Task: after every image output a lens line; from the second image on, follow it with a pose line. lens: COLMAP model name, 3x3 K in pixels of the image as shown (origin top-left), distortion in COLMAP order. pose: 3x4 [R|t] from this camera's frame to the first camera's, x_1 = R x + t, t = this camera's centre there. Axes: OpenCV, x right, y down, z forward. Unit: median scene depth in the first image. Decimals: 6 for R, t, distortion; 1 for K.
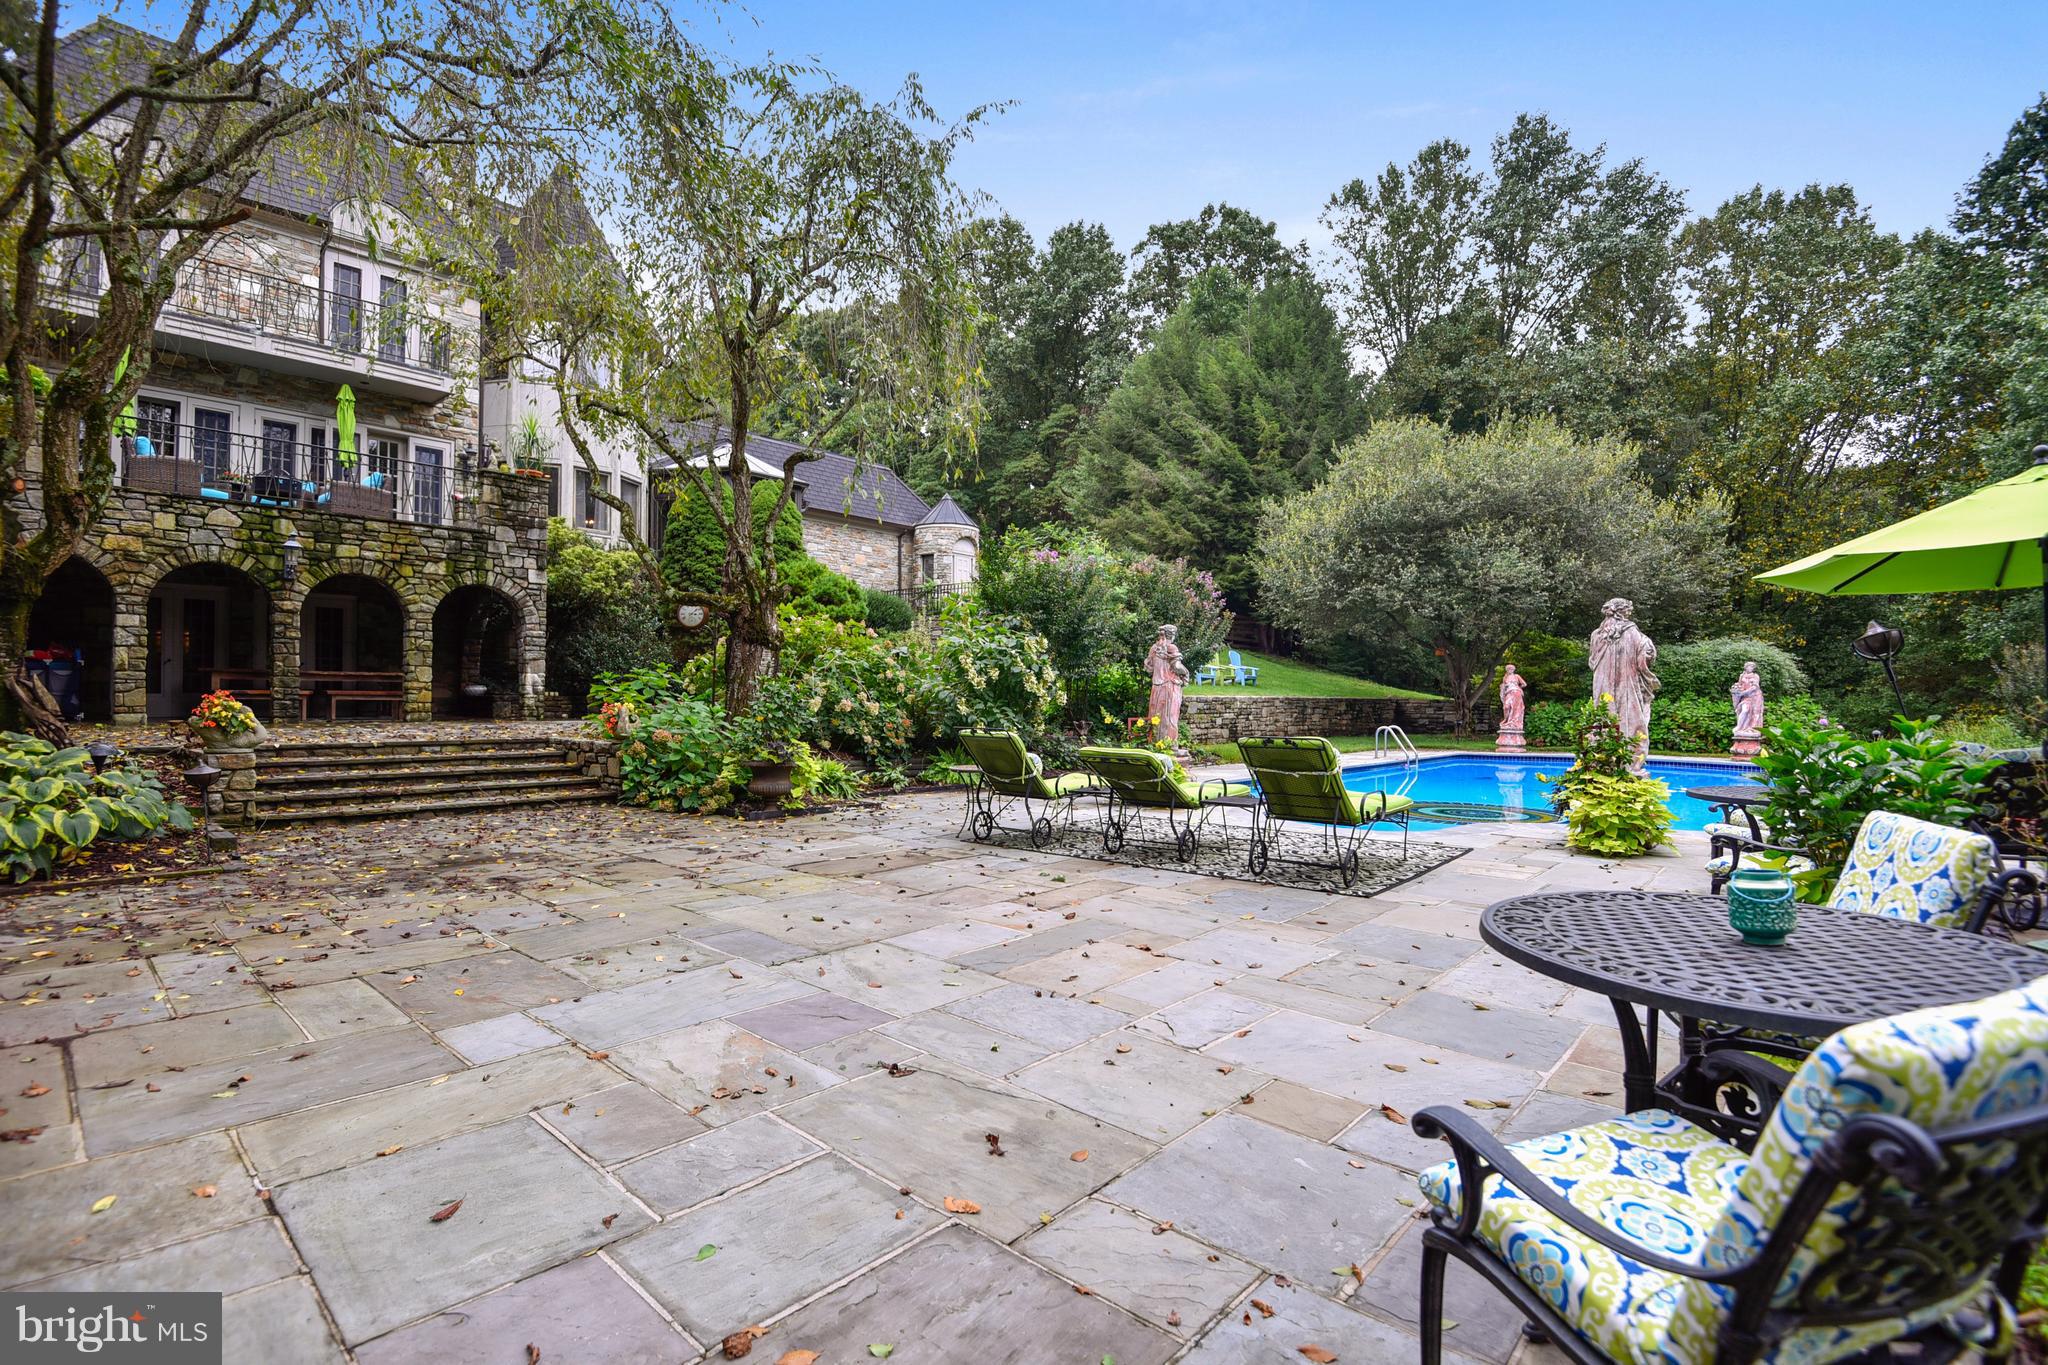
lens RADIAL K [[954.6, 0, 1025.8], [0, 954.6, 727.2], [0, 0, 1]] dist [-0.019104, -0.011864]
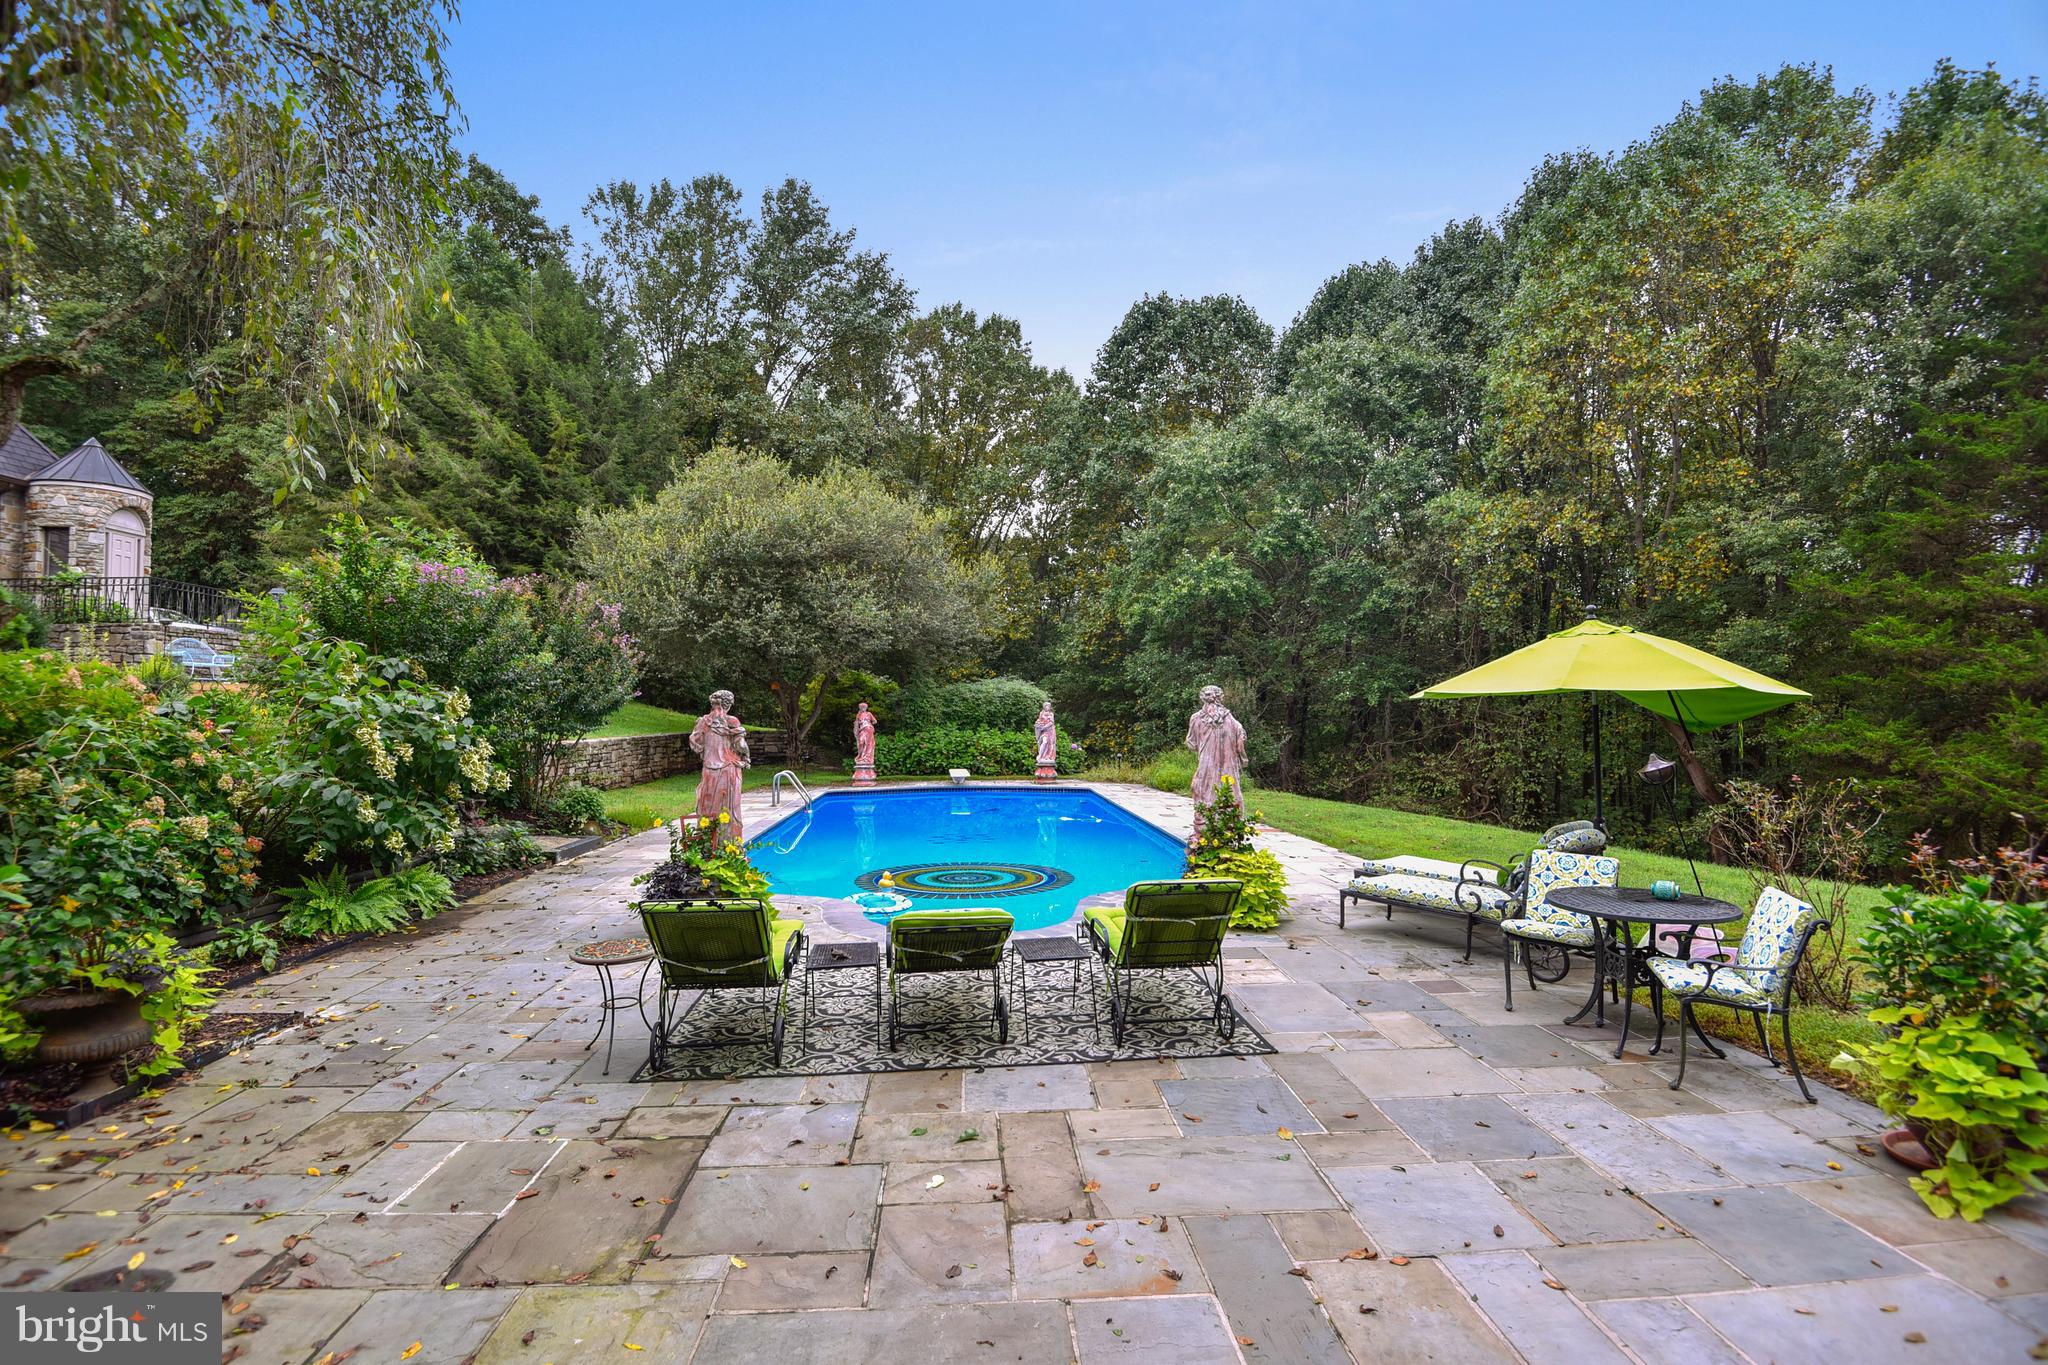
lens RADIAL K [[947.2, 0, 1023.5], [0, 947.2, 711.3], [0, 0, 1]] dist [-0.017601, -0.018608]
pose [[0.697511, -0.011547, 0.716481, -0.074615], [0.031485, 0.999398, -0.014544, -0.023187], [-0.715883, 0.032703, 0.697454, 0.093522]]
